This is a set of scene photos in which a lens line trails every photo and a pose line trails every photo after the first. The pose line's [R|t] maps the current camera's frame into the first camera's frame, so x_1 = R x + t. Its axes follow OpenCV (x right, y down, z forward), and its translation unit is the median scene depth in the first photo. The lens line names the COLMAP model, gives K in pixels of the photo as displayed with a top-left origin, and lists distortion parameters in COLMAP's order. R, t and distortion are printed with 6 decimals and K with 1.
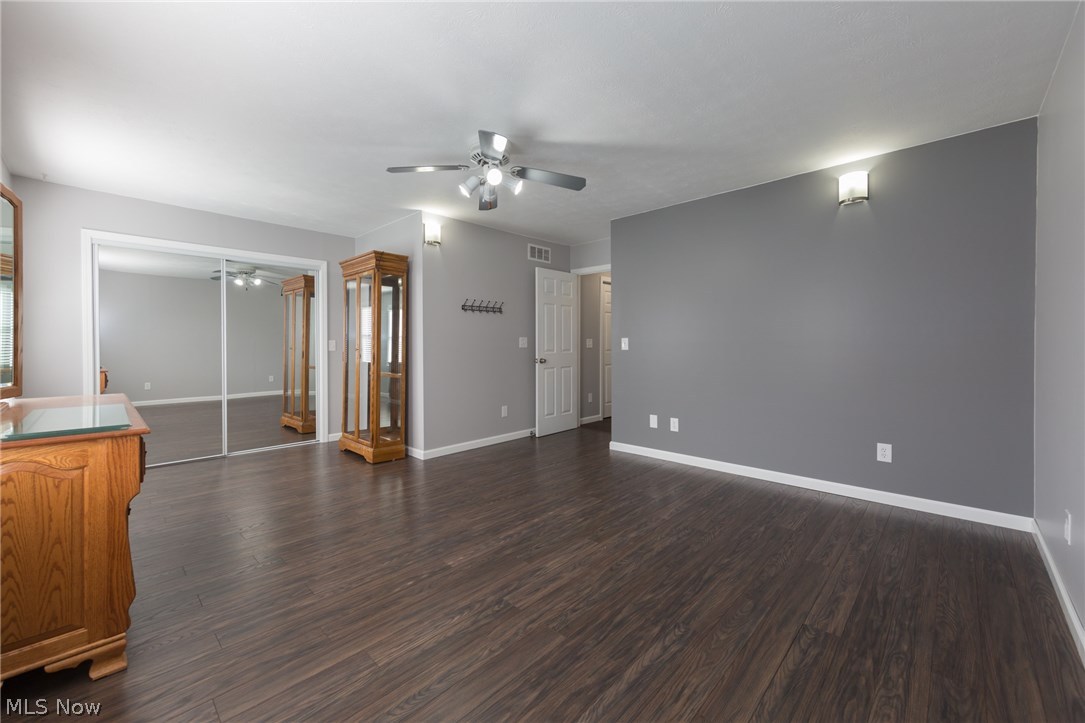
lens RADIAL K [[423.2, 0, 543.7], [0, 423.2, 352.7], [0, 0, 1]] dist [0.000948, -0.000228]
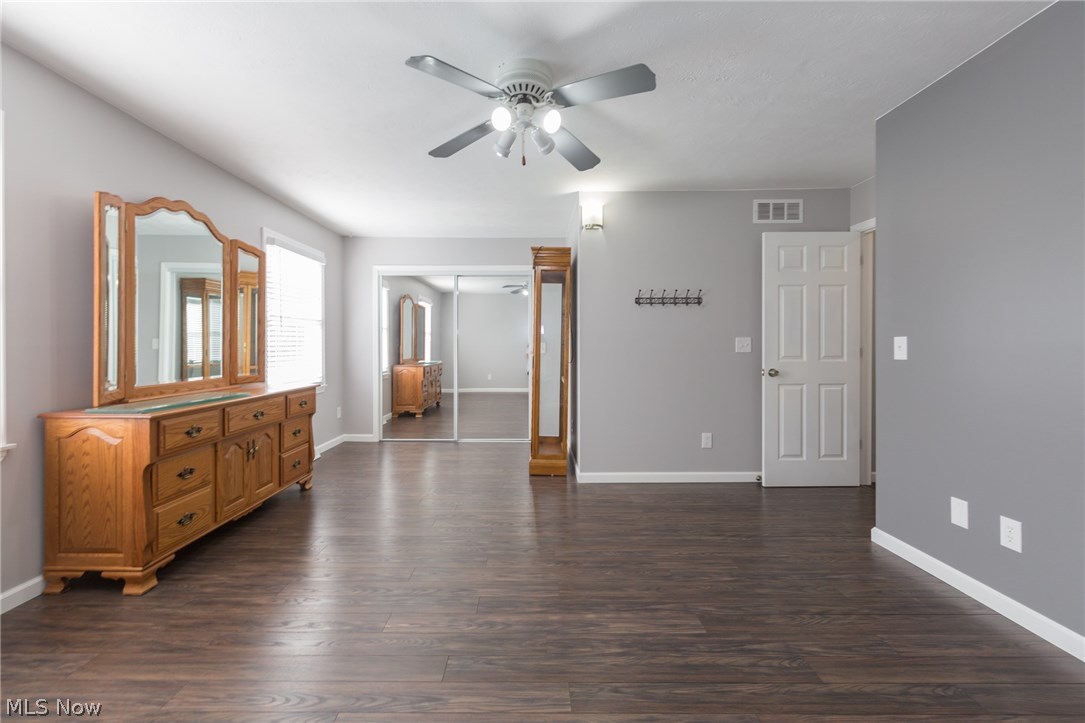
lens RADIAL K [[435.1, 0, 538.7], [0, 435.1, 351.9], [0, 0, 1]] dist [0.000660, -0.000498]
pose [[0.691077, 0.011763, -0.722686, 0.285538], [-0.015210, 0.999883, 0.001730, -0.010901], [0.722621, 0.009796, 0.691175, 0.324630]]
